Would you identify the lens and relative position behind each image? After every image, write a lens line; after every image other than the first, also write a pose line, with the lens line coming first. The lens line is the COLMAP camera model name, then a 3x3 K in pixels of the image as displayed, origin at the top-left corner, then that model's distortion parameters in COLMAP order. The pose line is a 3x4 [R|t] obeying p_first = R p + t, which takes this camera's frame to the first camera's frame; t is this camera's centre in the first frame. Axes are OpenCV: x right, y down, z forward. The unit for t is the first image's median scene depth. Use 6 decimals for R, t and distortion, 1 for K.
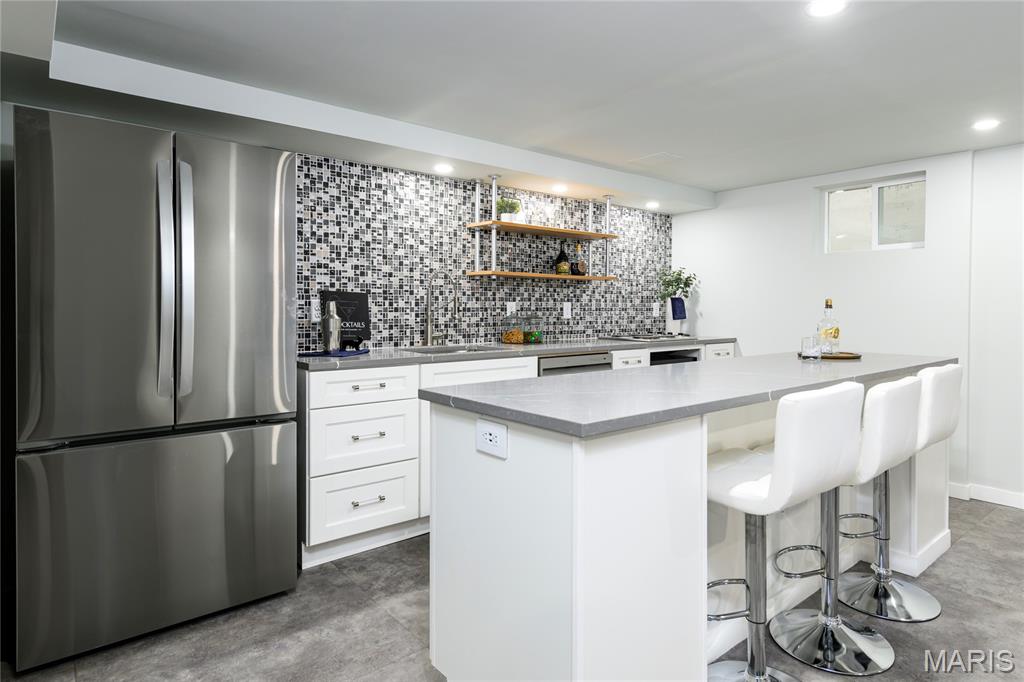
lens RADIAL K [[543.1, 0, 489.6], [0, 543.1, 310.1], [0, 0, 1]] dist [0.011552, 0.001960]
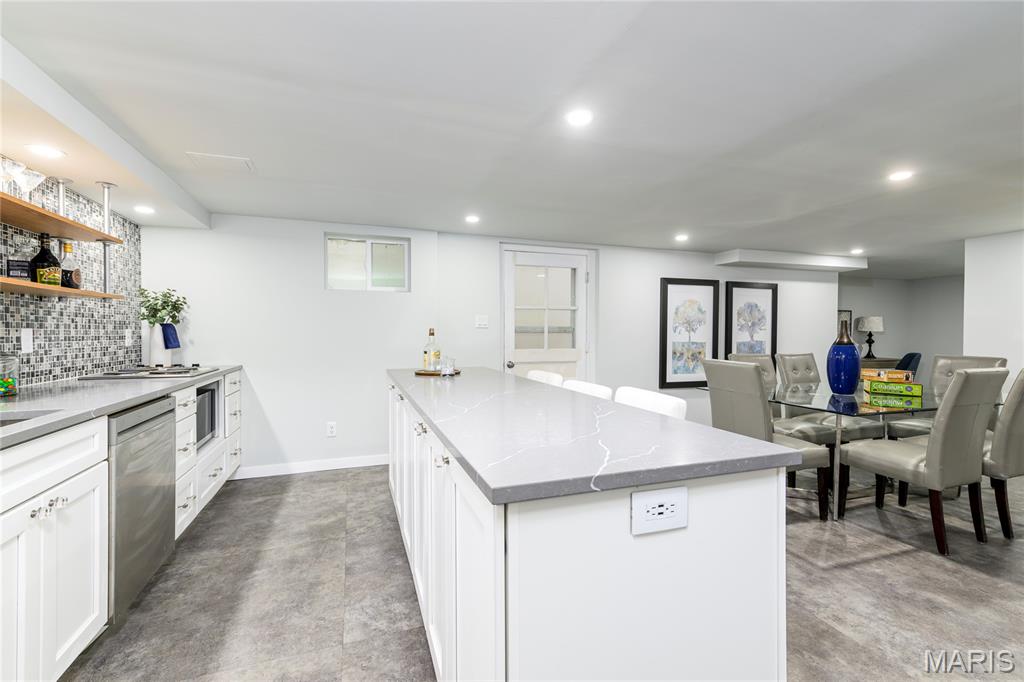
lens RADIAL K [[462.0, 0, 495.4], [0, 462.0, 339.9], [0, 0, 1]] dist [0.013888, 0.000335]
pose [[0.331358, -0.018947, 0.943315, -0.190322], [0.007737, 0.999819, 0.017364, -0.006077], [-0.943474, 0.001544, 0.331444, 0.273212]]
